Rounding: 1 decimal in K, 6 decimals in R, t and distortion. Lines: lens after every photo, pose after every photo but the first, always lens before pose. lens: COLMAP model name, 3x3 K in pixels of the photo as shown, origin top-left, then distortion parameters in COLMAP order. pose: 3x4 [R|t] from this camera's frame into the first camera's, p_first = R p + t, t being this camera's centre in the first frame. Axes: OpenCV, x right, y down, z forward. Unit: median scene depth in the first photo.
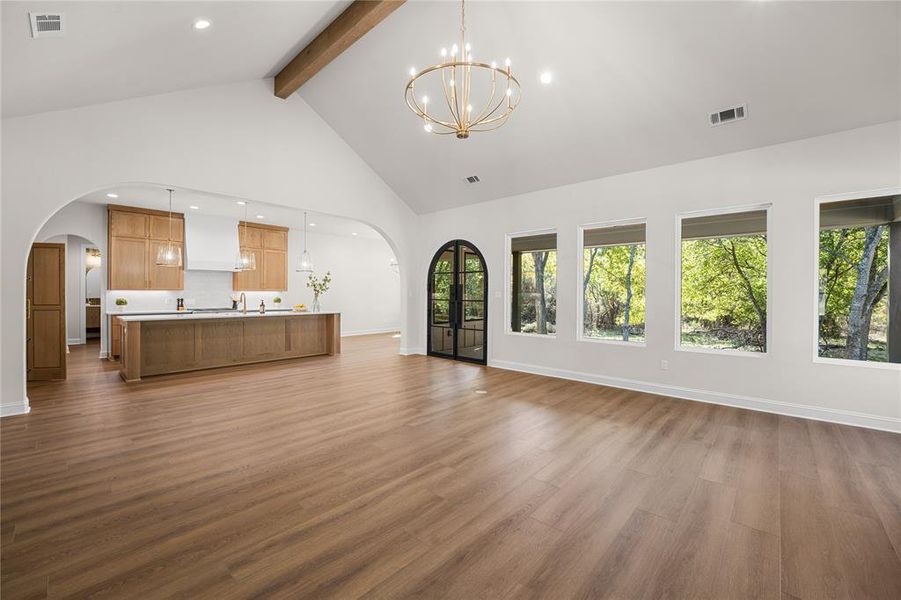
lens RADIAL K [[365.8, 0, 452.3], [0, 365.8, 302.1], [0, 0, 1]] dist [-0.009896, 0.000088]
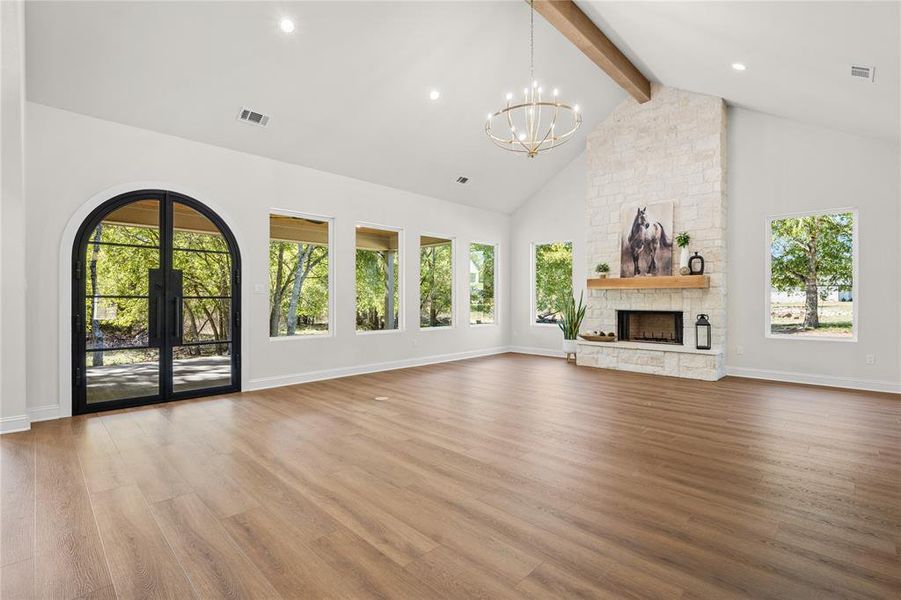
lens RADIAL K [[421.2, 0, 446.1], [0, 421.2, 298.3], [0, 0, 1]] dist [-0.014316, 0.000146]
pose [[0.050759, -0.020892, 0.998492, -0.628308], [0.005759, 0.999771, 0.020626, -0.014390], [-0.998694, 0.004704, 0.050867, 0.540287]]
